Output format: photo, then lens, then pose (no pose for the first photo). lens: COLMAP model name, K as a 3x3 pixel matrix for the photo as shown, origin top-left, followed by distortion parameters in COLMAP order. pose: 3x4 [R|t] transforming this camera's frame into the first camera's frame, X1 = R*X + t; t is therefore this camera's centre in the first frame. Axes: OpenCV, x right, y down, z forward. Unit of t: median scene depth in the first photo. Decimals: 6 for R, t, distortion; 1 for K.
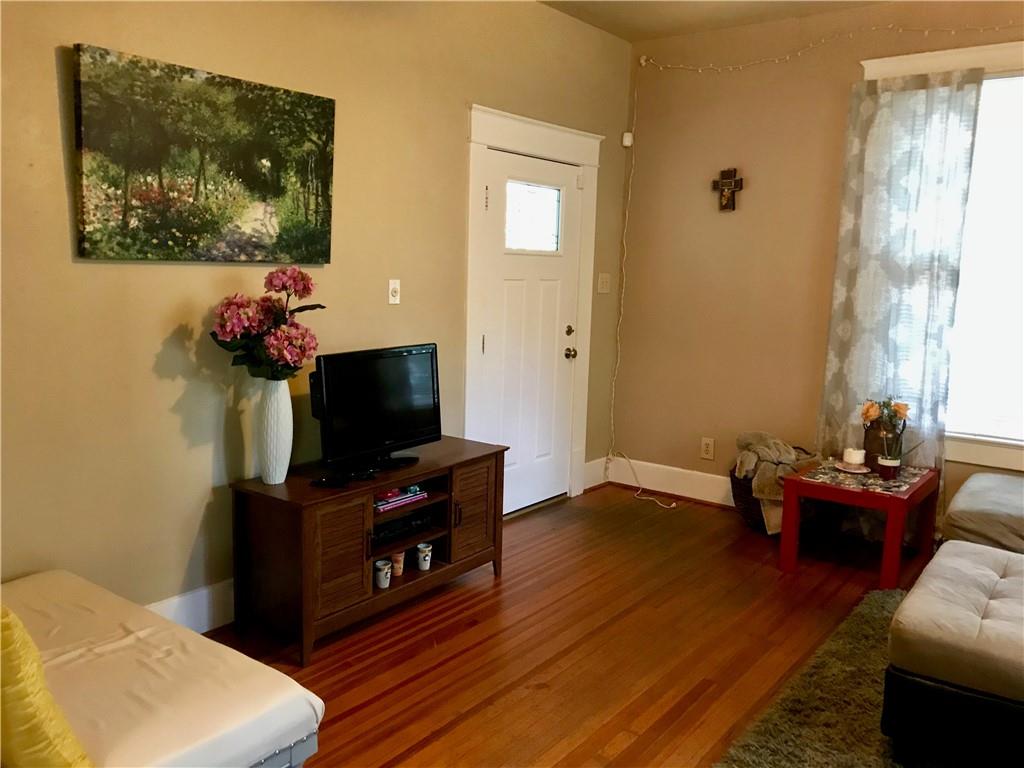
lens RADIAL K [[840.2, 0, 515.5], [0, 840.2, 385.2], [0, 0, 1]] dist [-0.000456, 0.027482]
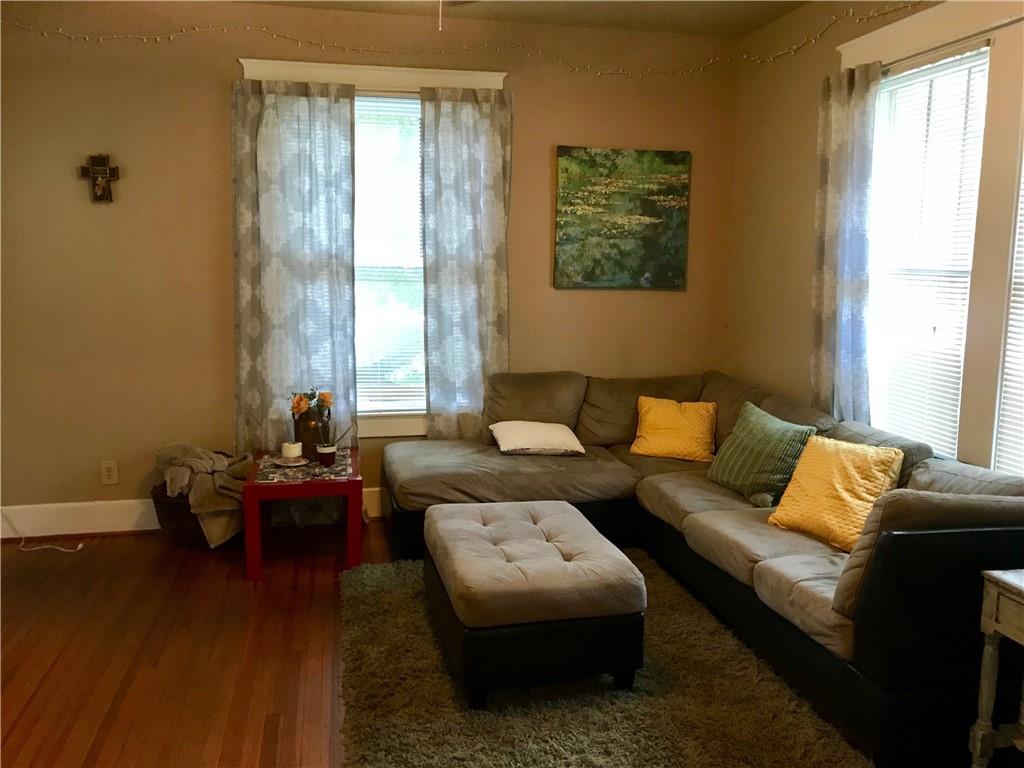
lens RADIAL K [[840.2, 0, 515.4], [0, 840.2, 382.3], [0, 0, 1]] dist [-0.000456, 0.027482]
pose [[0.643274, -0.125278, 0.755317, -0.181209], [0.116935, 0.991024, 0.064783, -0.031090], [-0.756654, 0.046649, 0.652149, 0.121889]]
